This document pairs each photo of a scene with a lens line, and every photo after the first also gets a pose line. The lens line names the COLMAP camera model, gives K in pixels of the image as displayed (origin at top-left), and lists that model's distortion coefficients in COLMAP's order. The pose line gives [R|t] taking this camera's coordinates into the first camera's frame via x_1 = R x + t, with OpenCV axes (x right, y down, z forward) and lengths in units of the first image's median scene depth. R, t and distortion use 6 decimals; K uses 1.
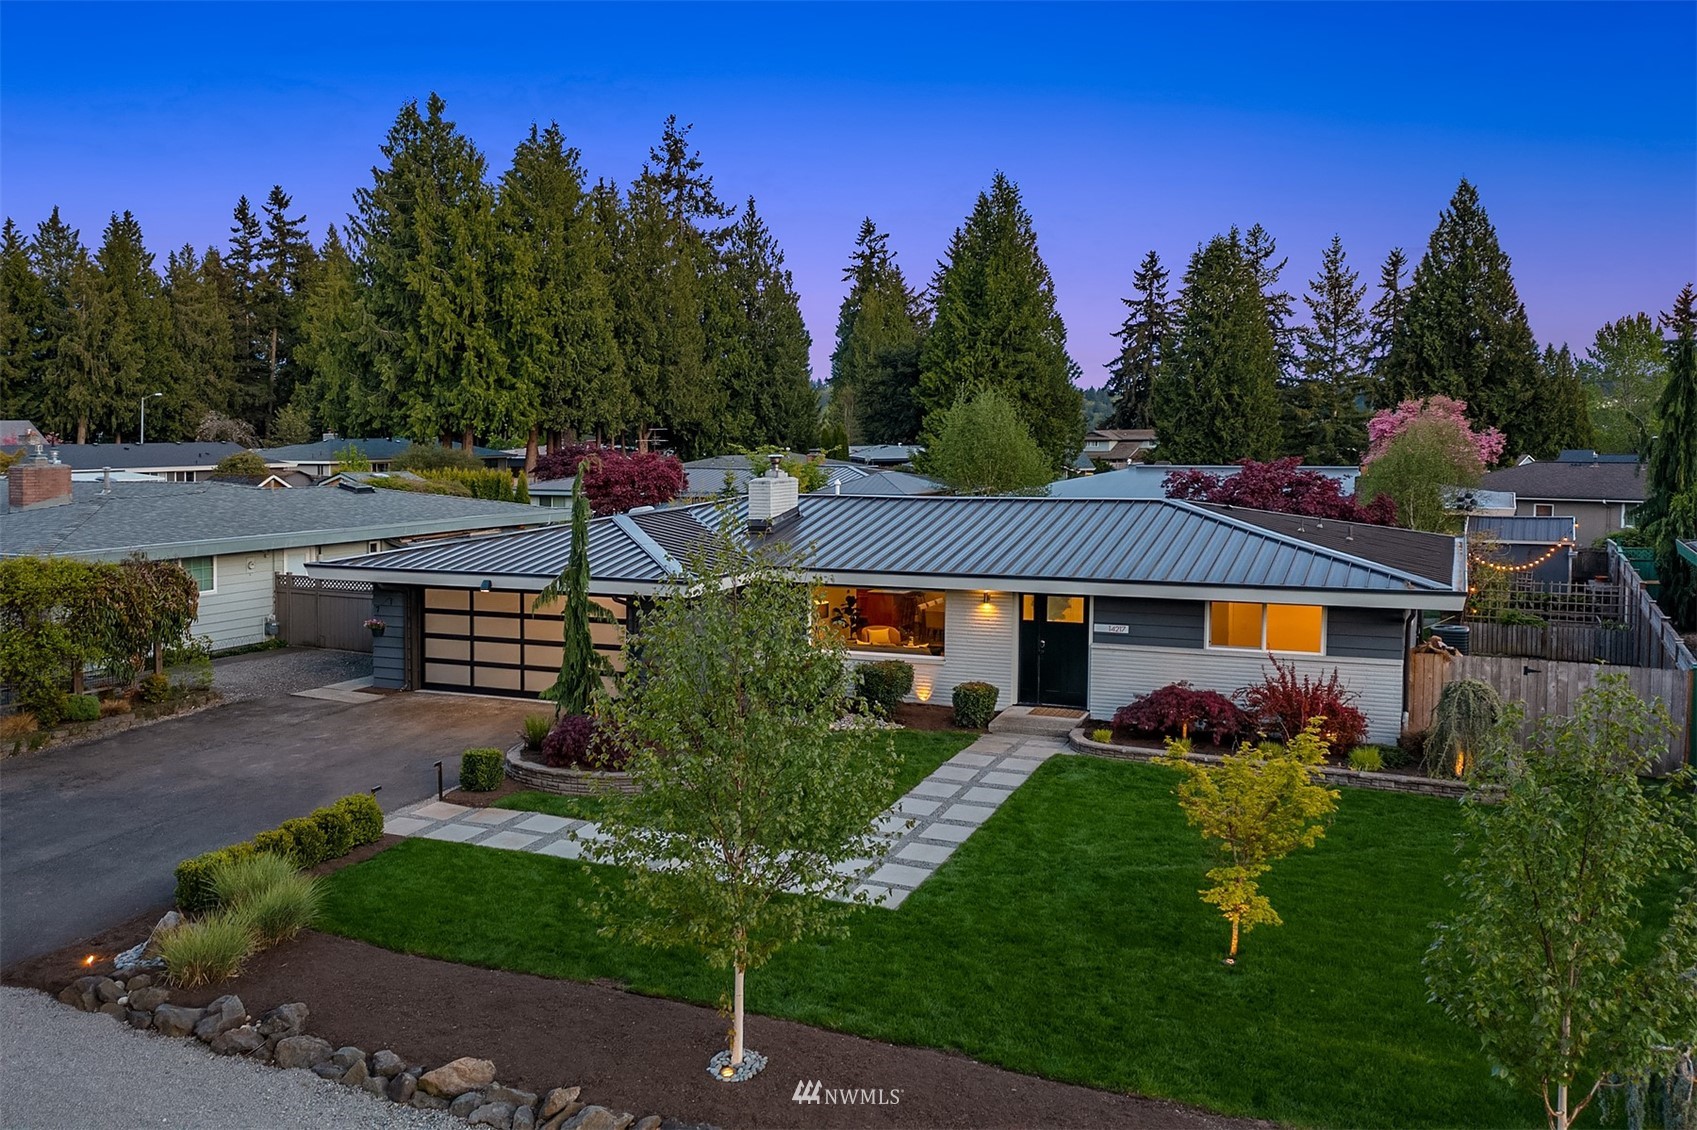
lens RADIAL K [[1390.1, 0, 768.3], [0, 1390.1, 571.6], [0, 0, 1]] dist [0.018802, -0.012262]
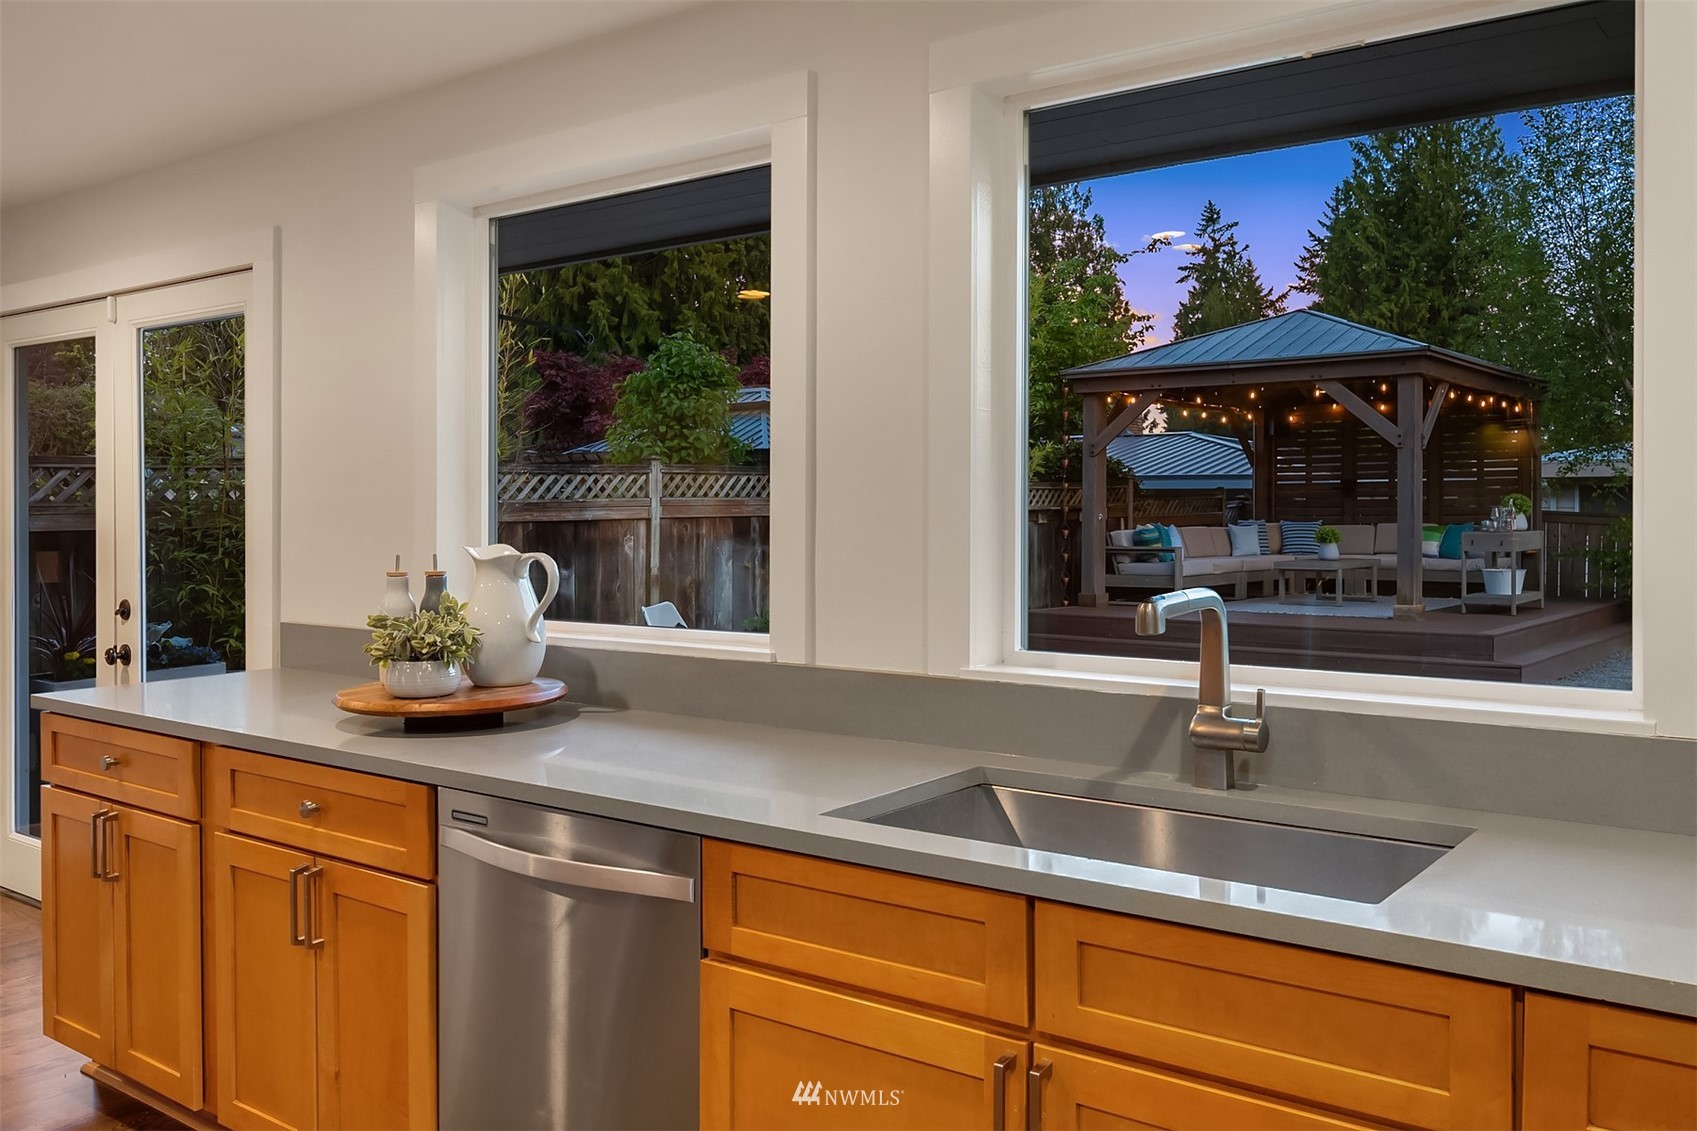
lens RADIAL K [[1437.6, 0, 833.1], [0, 1437.6, 505.8], [0, 0, 1]] dist [-0.000321, -0.012588]
pose [[0.983363, 0.001213, -0.181645, 0.014964], [-0.019611, 0.994842, -0.099525, 0.003824], [0.180588, 0.101431, 0.978315, 0.291401]]
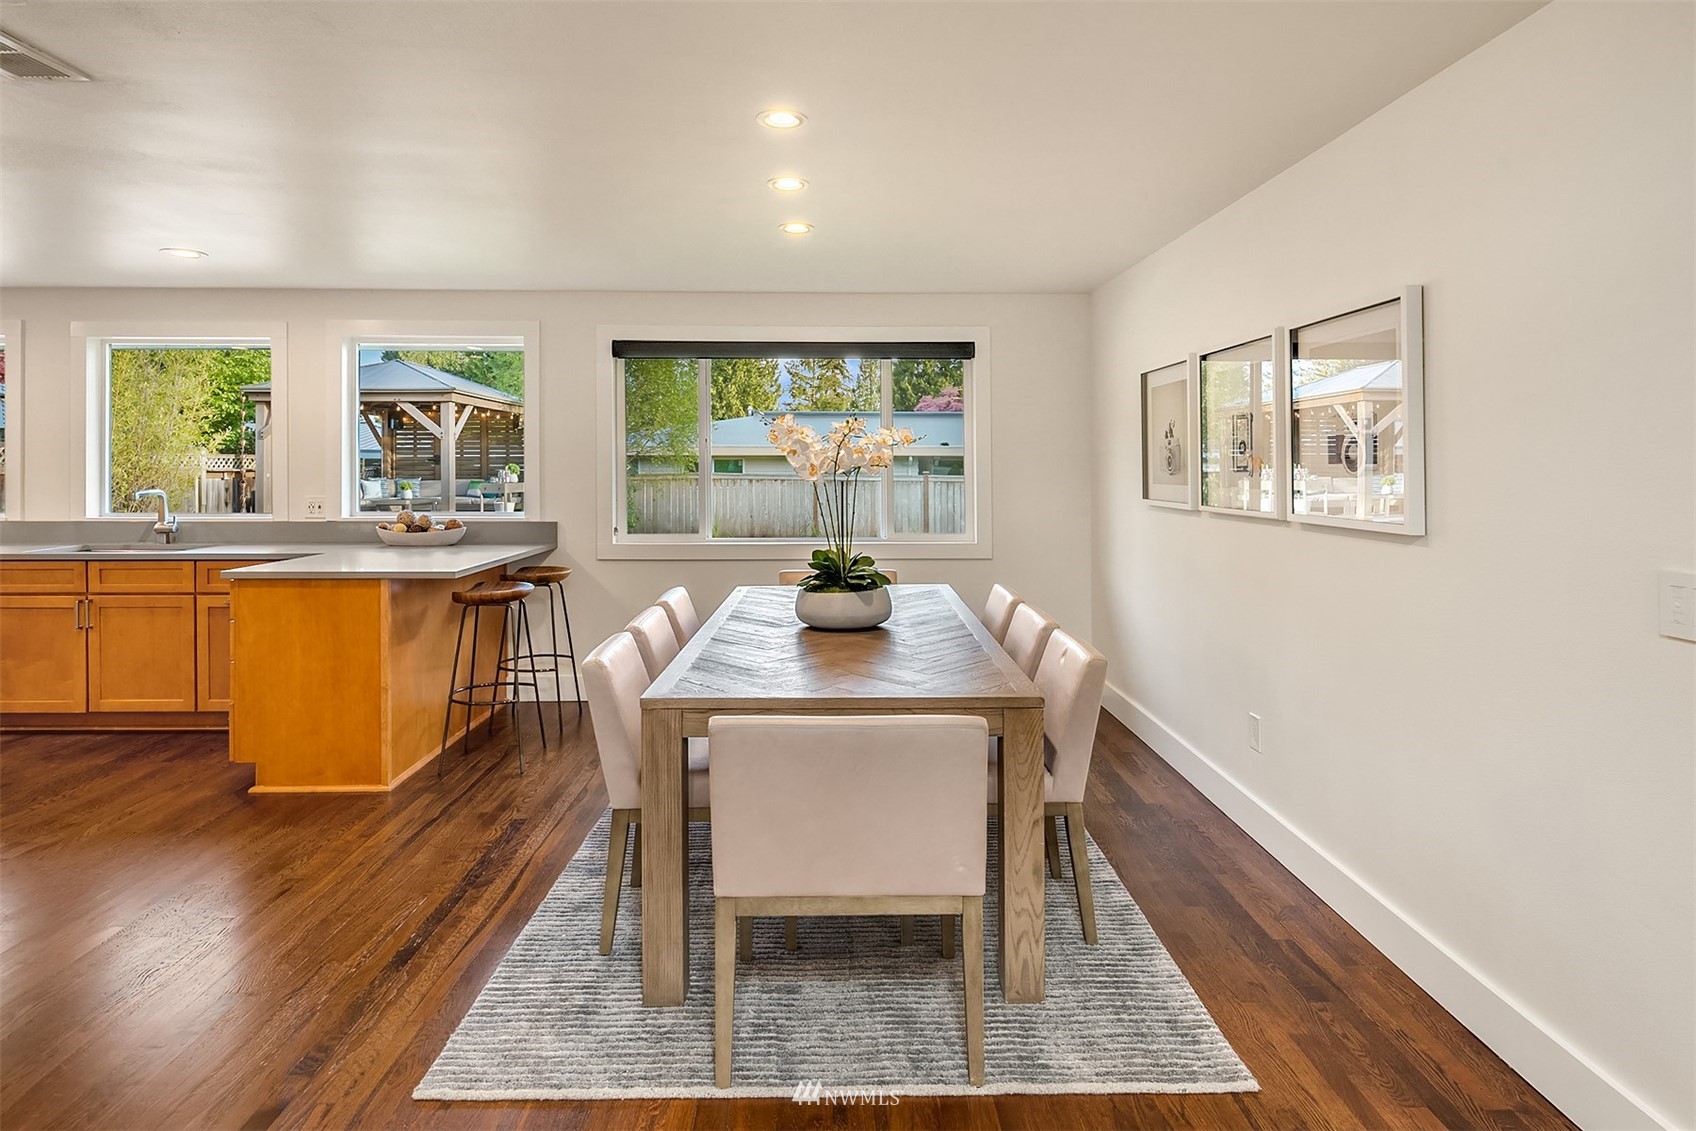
lens RADIAL K [[939.0, 0, 853.8], [0, 939.0, 488.1], [0, 0, 1]] dist [-0.009954, -0.002019]
pose [[0.871685, -0.003466, 0.490055, 0.023102], [0.044191, 0.996457, -0.071557, 0.007372], [-0.488070, 0.084031, 0.868750, 0.256787]]
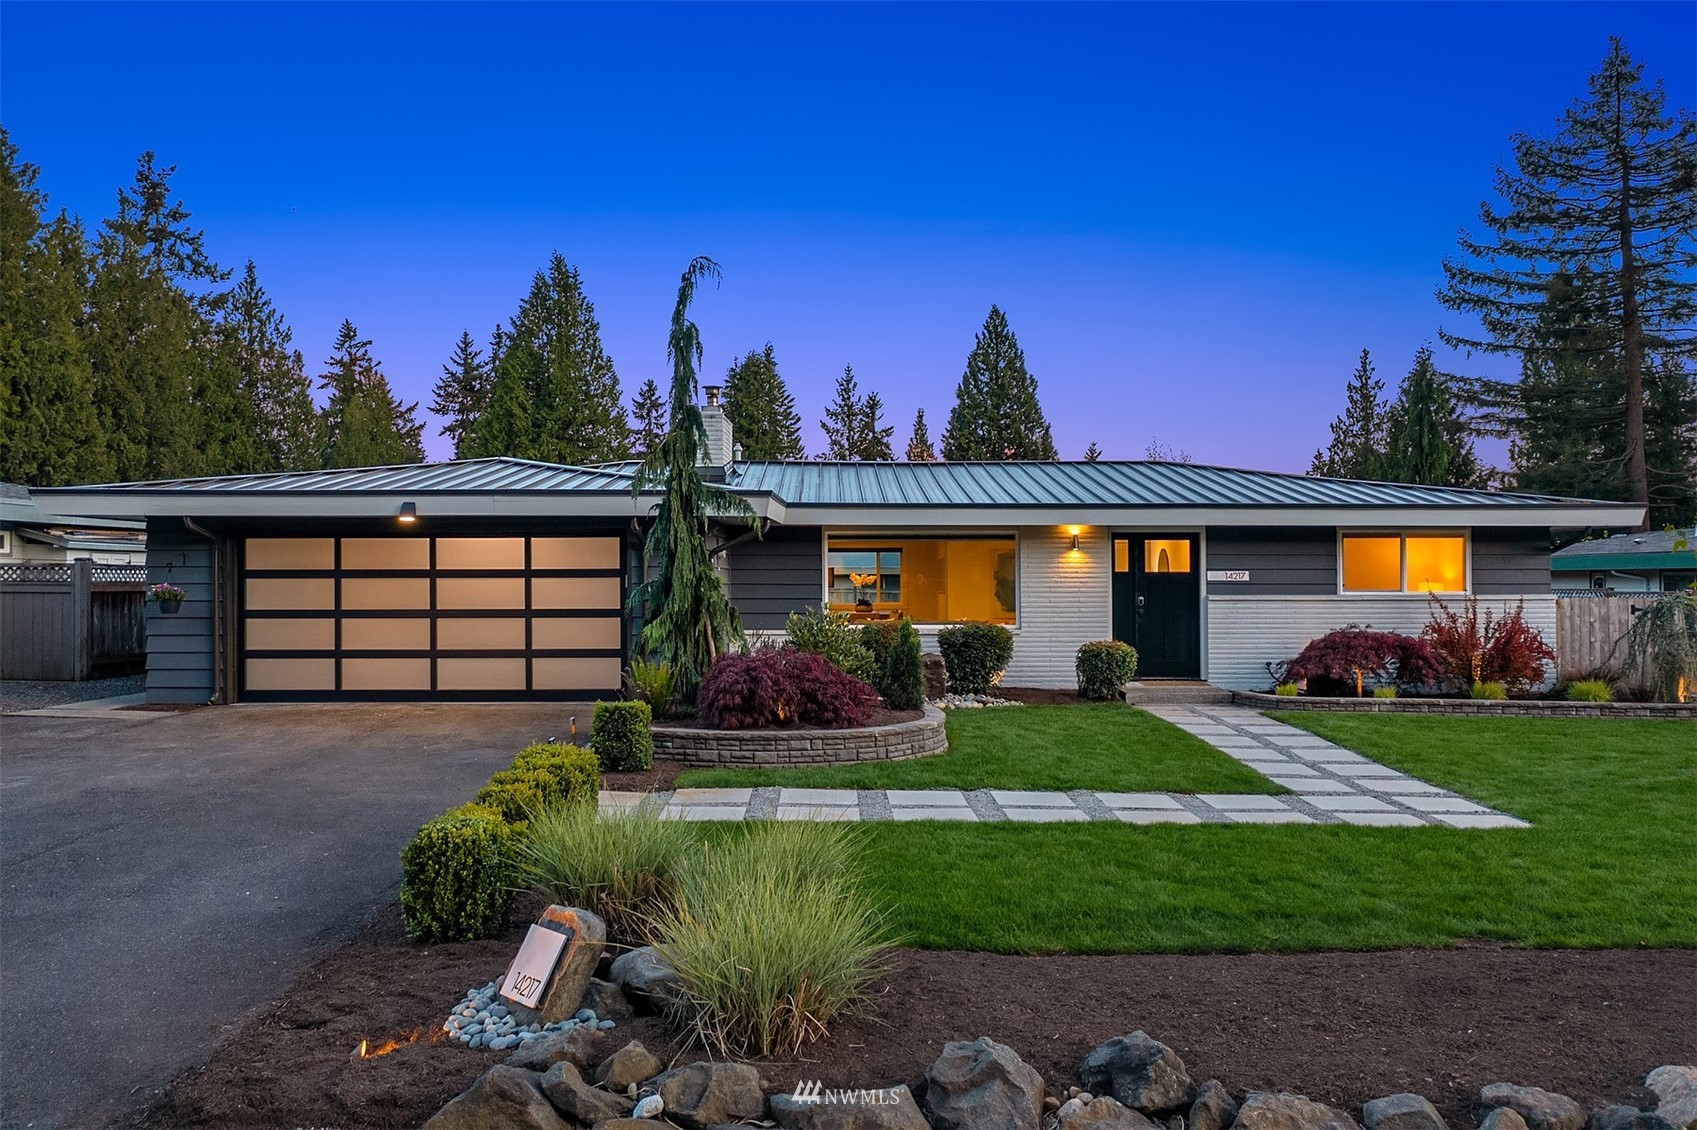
lens RADIAL K [[1390.1, 0, 829.4], [0, 1390.1, 692.5], [0, 0, 1]] dist [0.018802, -0.012262]
pose [[0.902289, -0.023625, 0.430483, -0.068452], [0.034390, 0.999260, -0.017242, 0.024641], [-0.429757, 0.030361, 0.902434, 0.077536]]
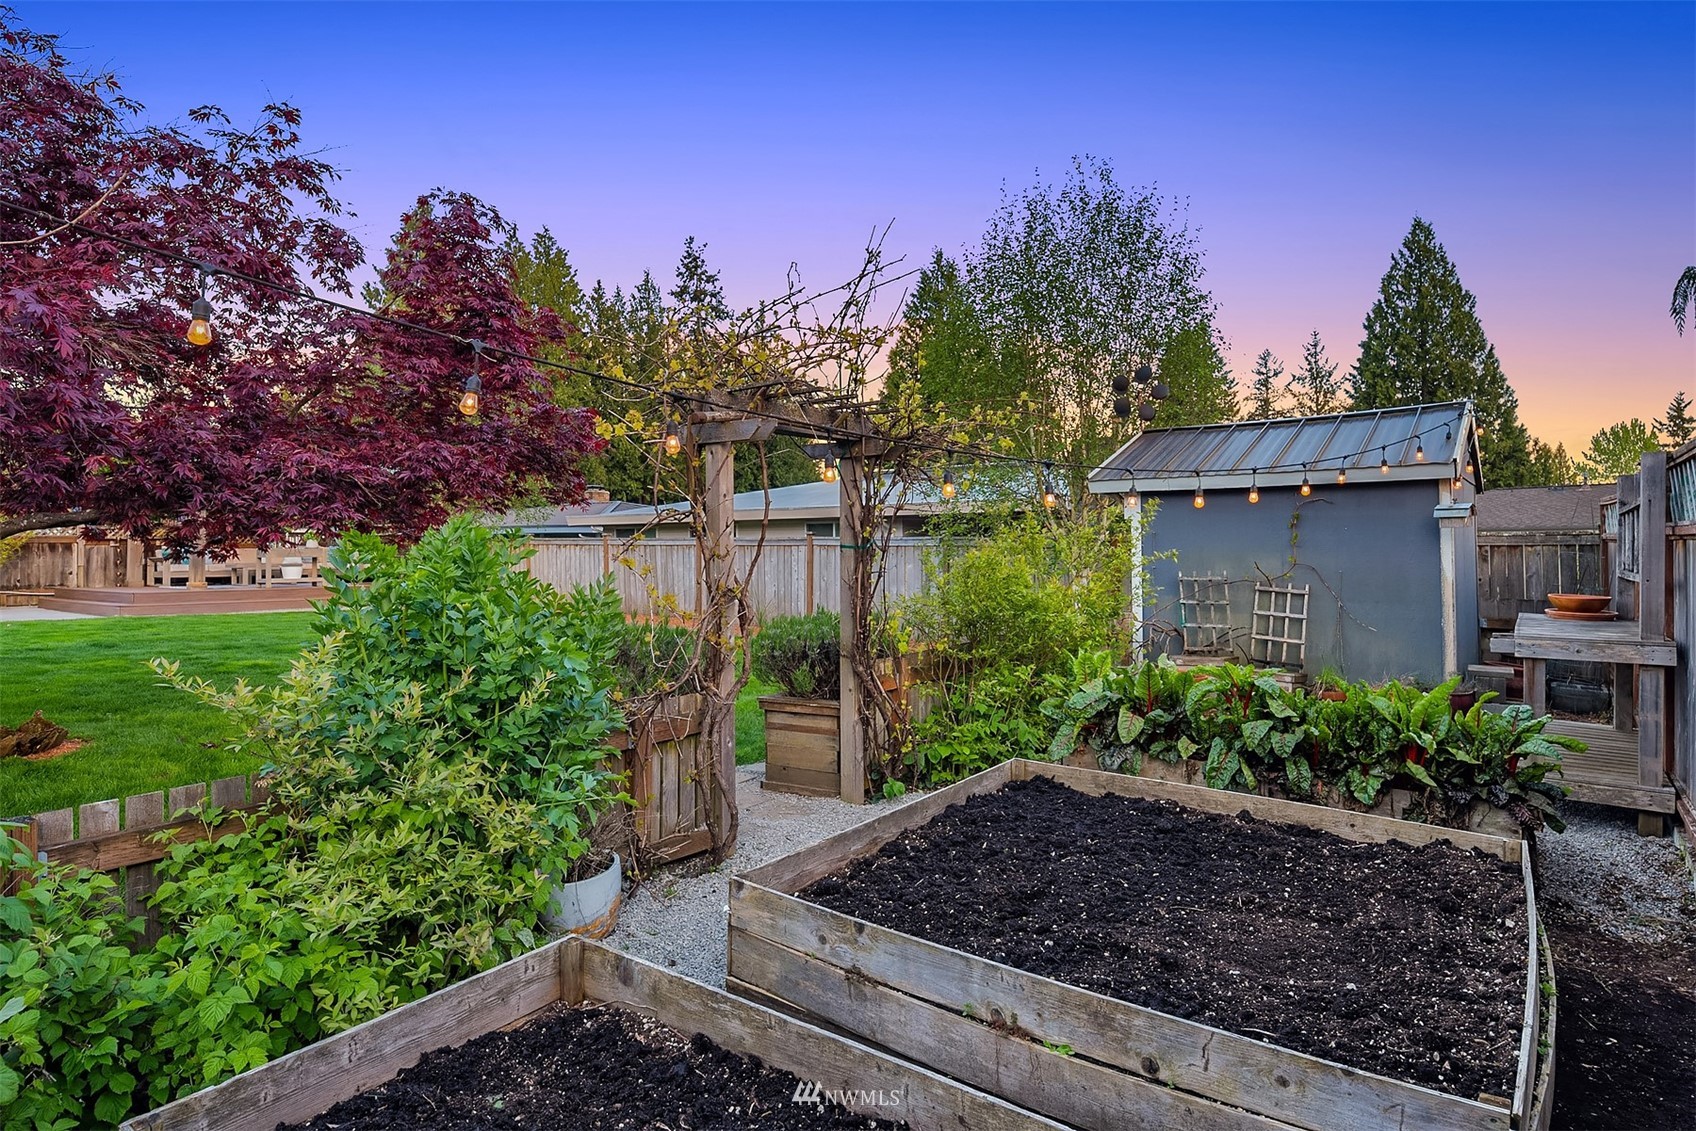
lens RADIAL K [[939.0, 0, 817.6], [0, 939.0, 551.7], [0, 0, 1]] dist [-0.009954, -0.002019]
pose [[0.986152, 0.003798, -0.165803, 0.166635], [-0.020471, 0.994880, -0.098971, 0.007428], [0.164578, 0.100995, 0.981180, 0.277201]]
